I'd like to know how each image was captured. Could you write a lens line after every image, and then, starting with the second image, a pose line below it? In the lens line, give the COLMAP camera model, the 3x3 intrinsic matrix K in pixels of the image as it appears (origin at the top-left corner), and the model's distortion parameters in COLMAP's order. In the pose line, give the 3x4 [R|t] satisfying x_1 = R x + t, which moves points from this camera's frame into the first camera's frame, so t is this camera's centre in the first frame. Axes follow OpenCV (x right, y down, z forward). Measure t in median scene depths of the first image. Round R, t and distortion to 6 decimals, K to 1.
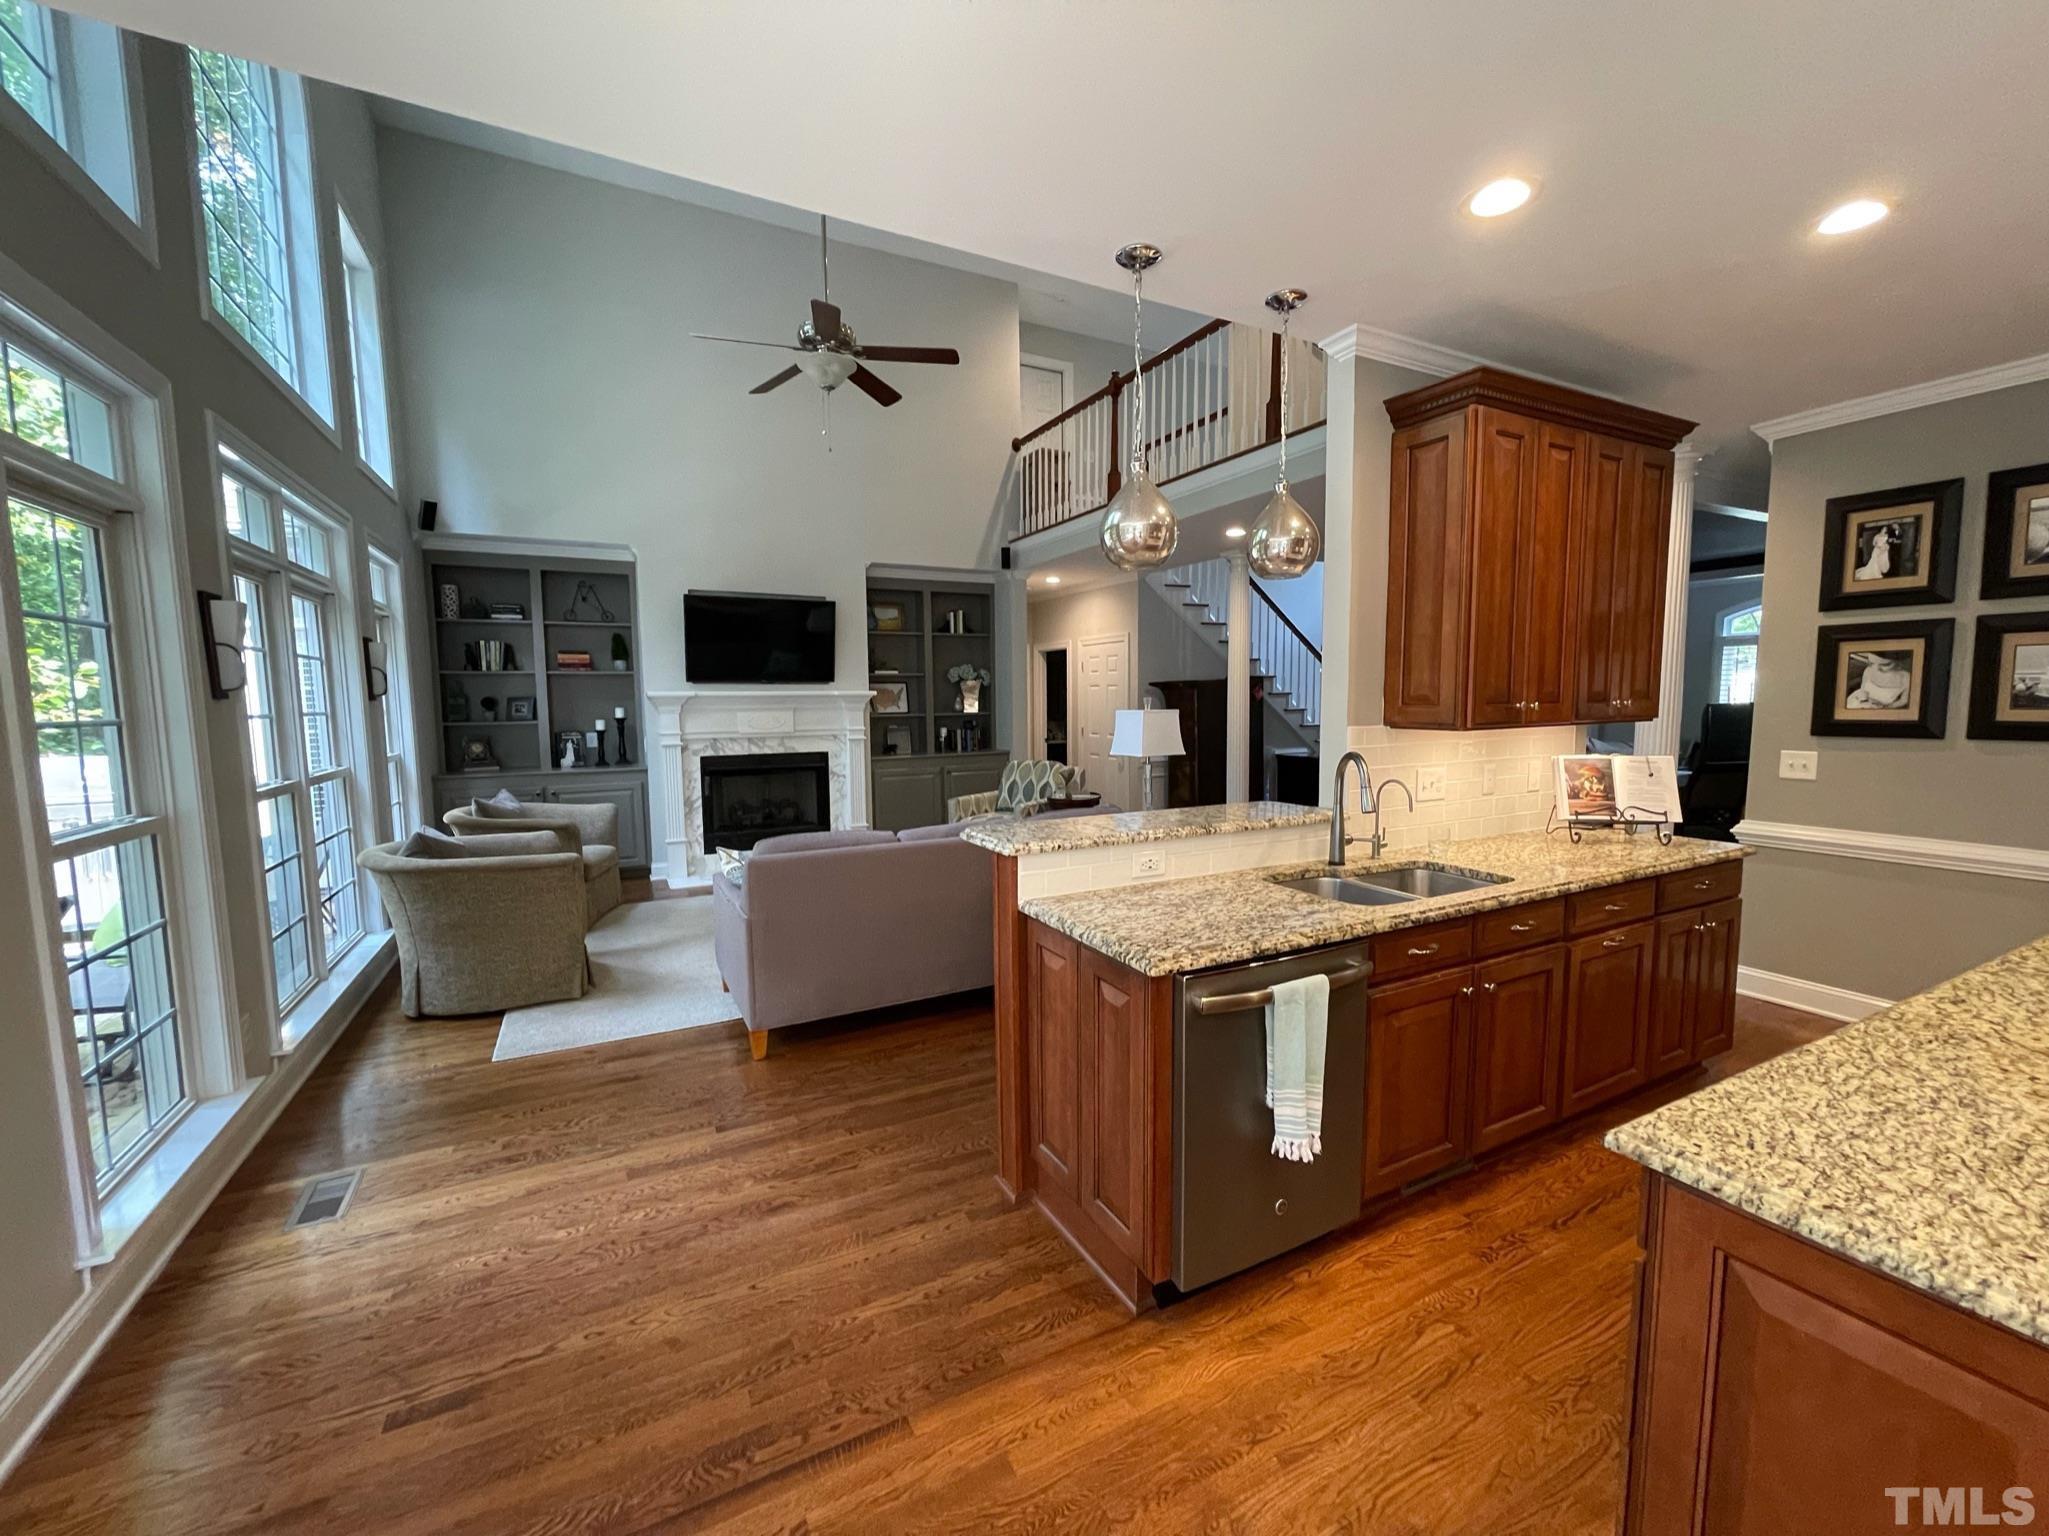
lens RADIAL K [[819.6, 0, 1024.8], [0, 819.6, 774.2], [0, 0, 1]] dist [0.001098, 0.000559]
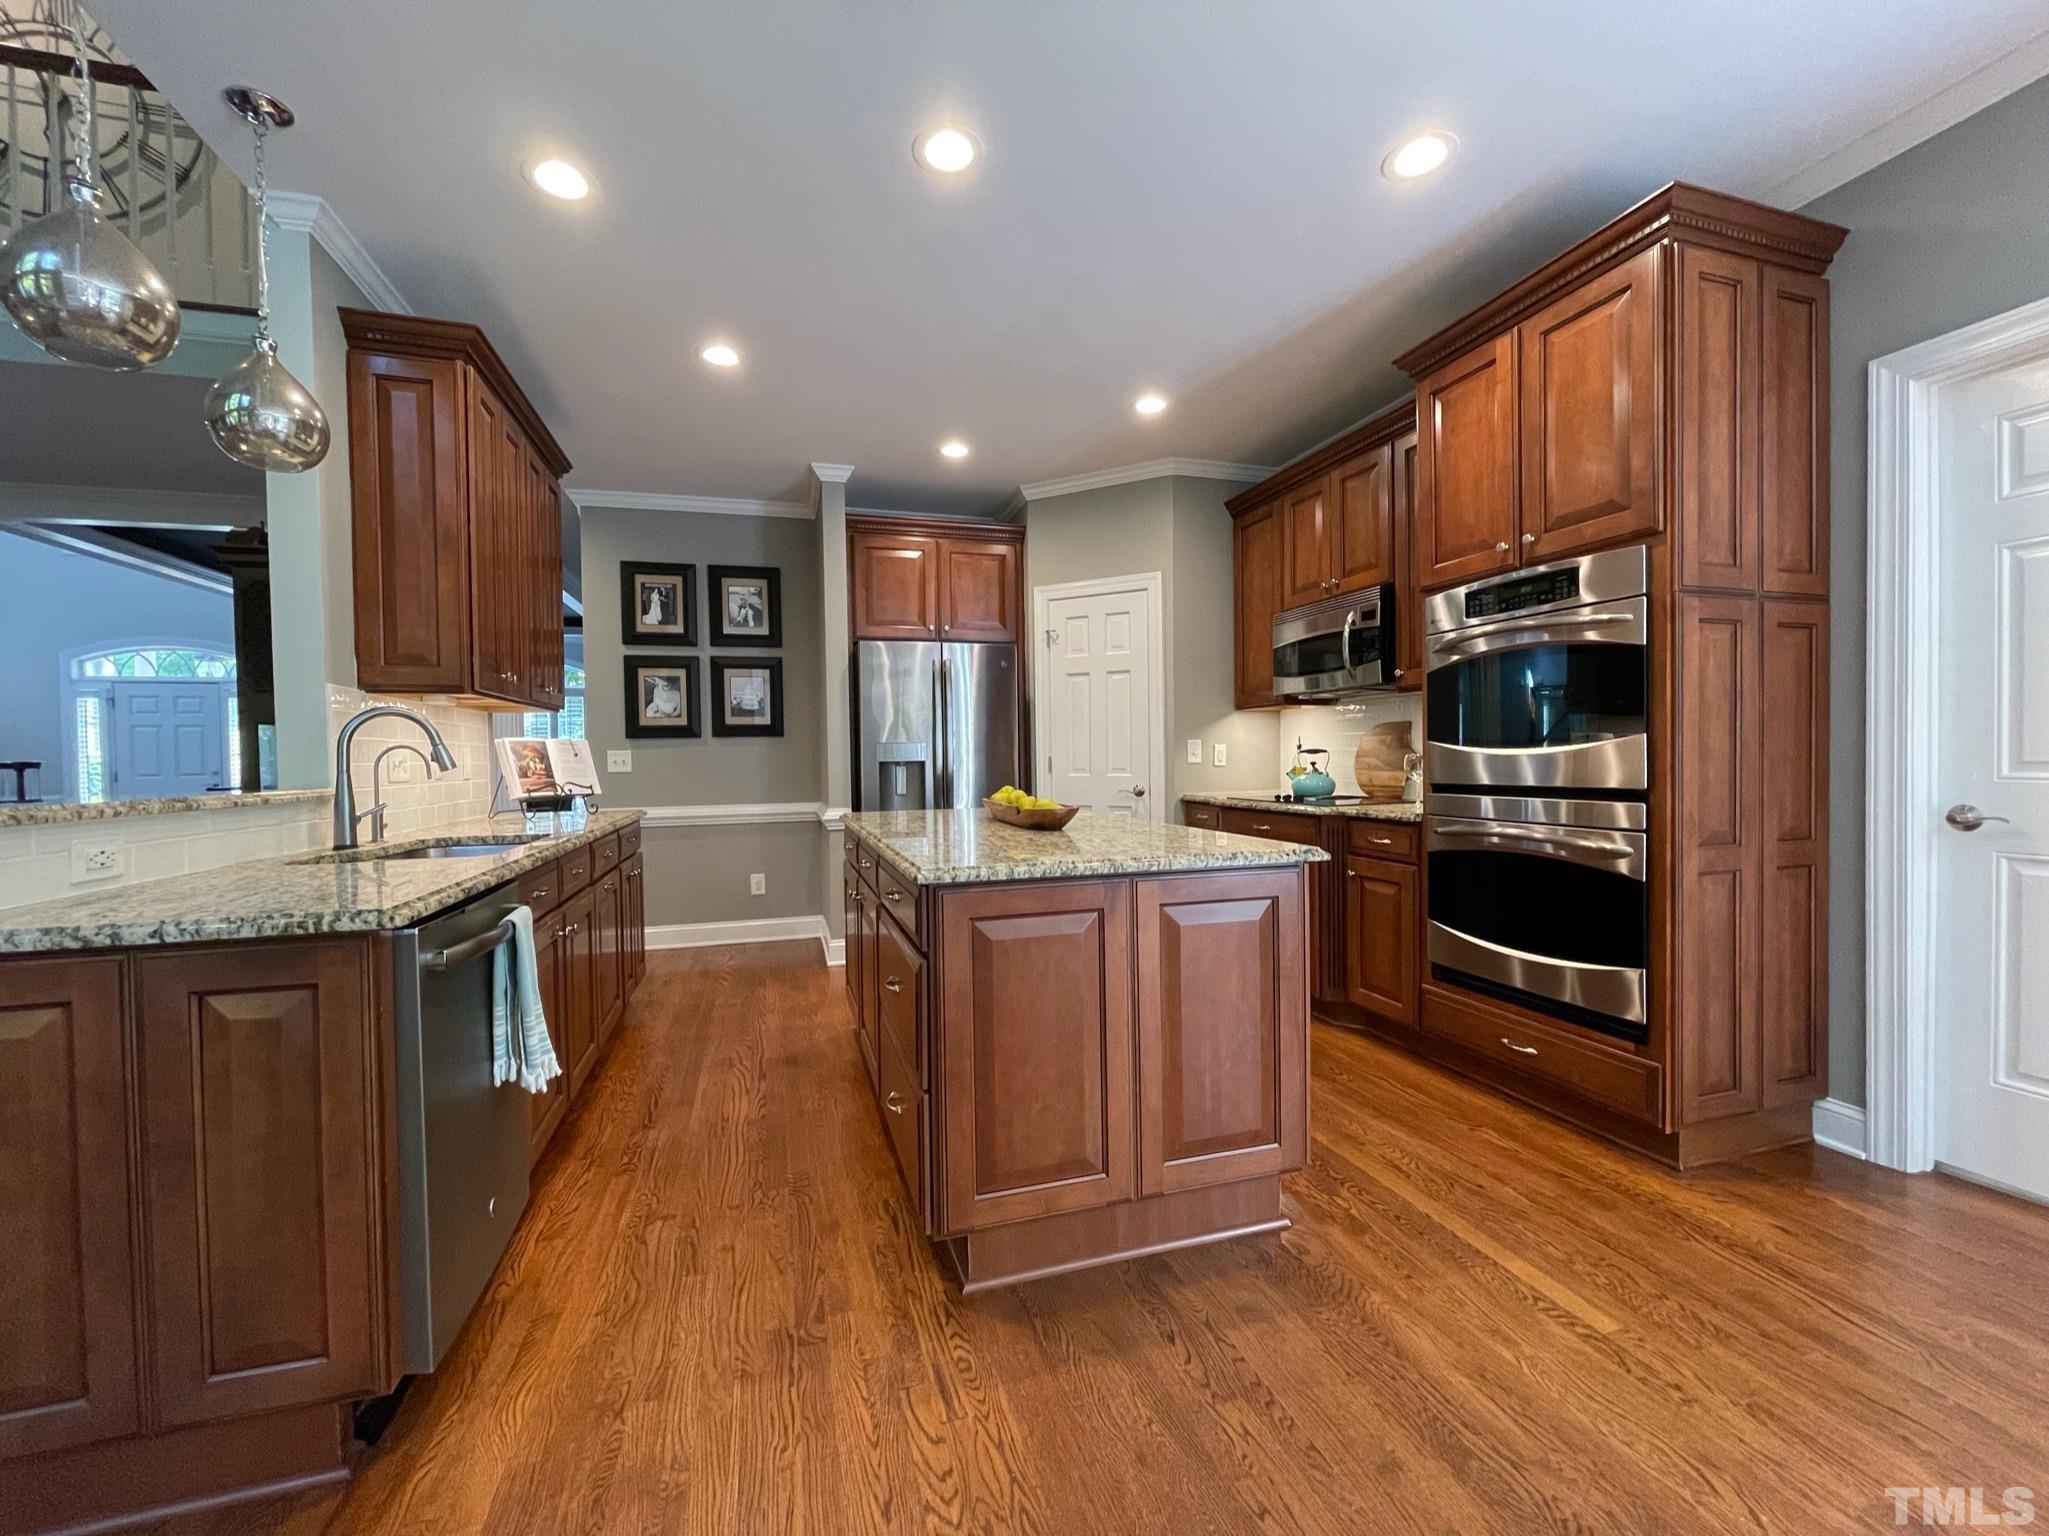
lens RADIAL K [[819.6, 0, 1023.3], [0, 819.6, 766.9], [0, 0, 1]] dist [0.001098, 0.000559]
pose [[0.185593, -0.008413, 0.982591, -0.245577], [0.106533, 0.994241, -0.011609, 0.096677], [-0.976835, 0.106833, 0.185420, 0.175942]]
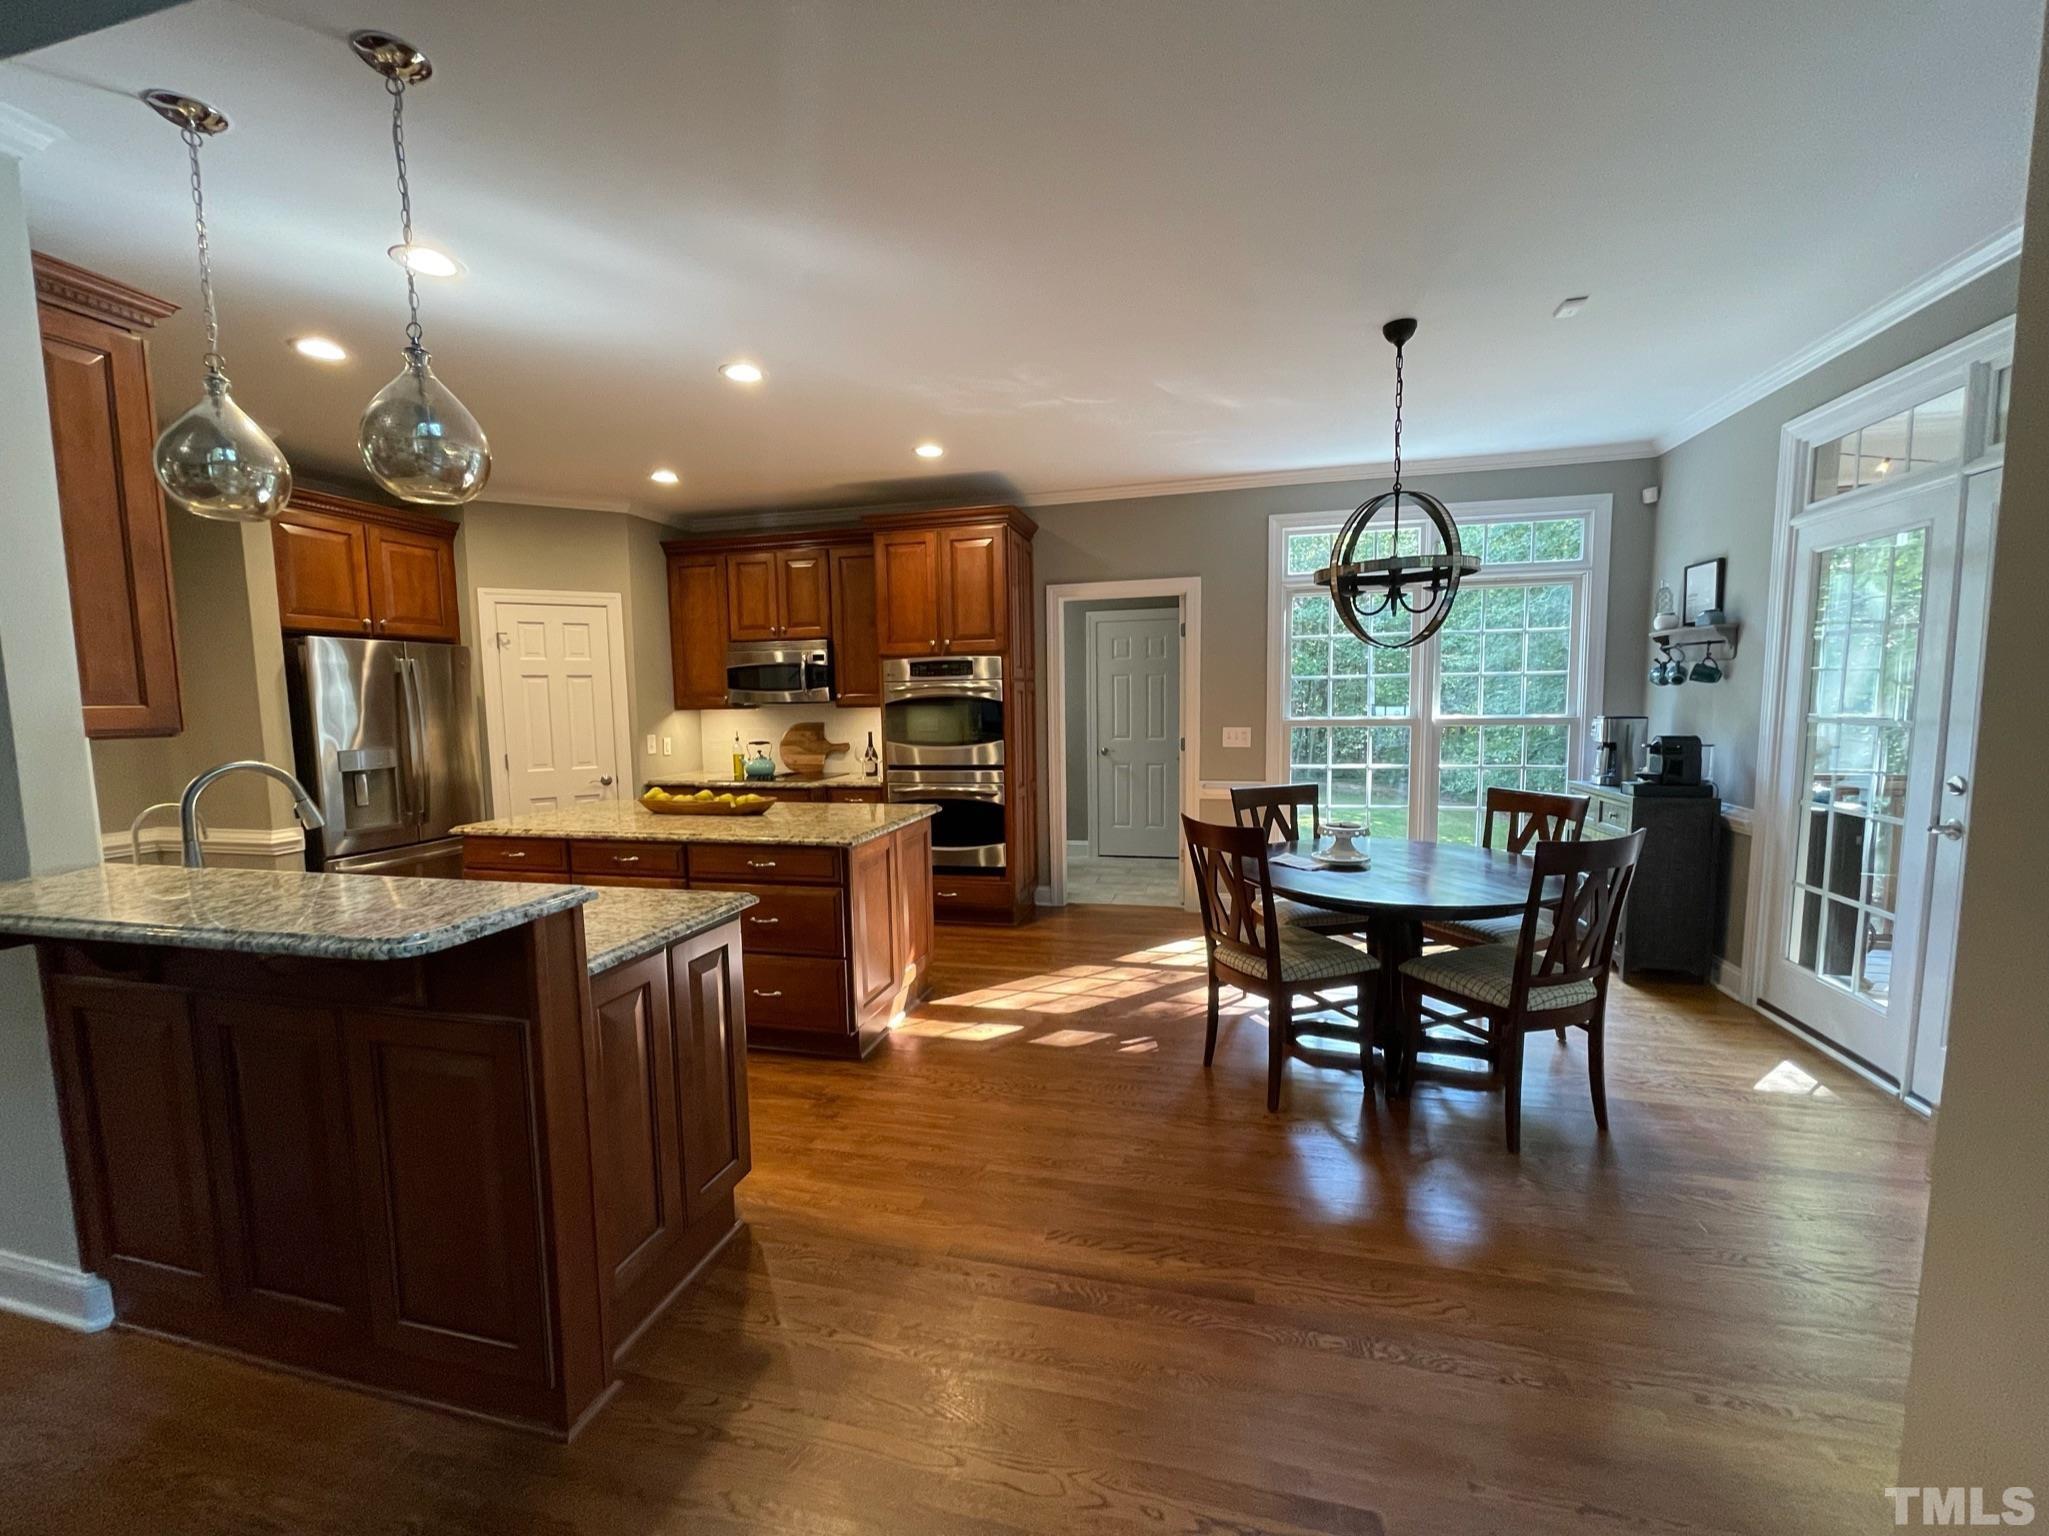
lens RADIAL K [[819.6, 0, 1017.4], [0, 819.6, 771.1], [0, 0, 1]] dist [0.001098, 0.000559]
pose [[-0.739045, -0.041375, 0.672384, -0.542118], [0.086536, 0.984012, 0.155666, -0.065302], [-0.668074, 0.173230, -0.723649, 0.904695]]
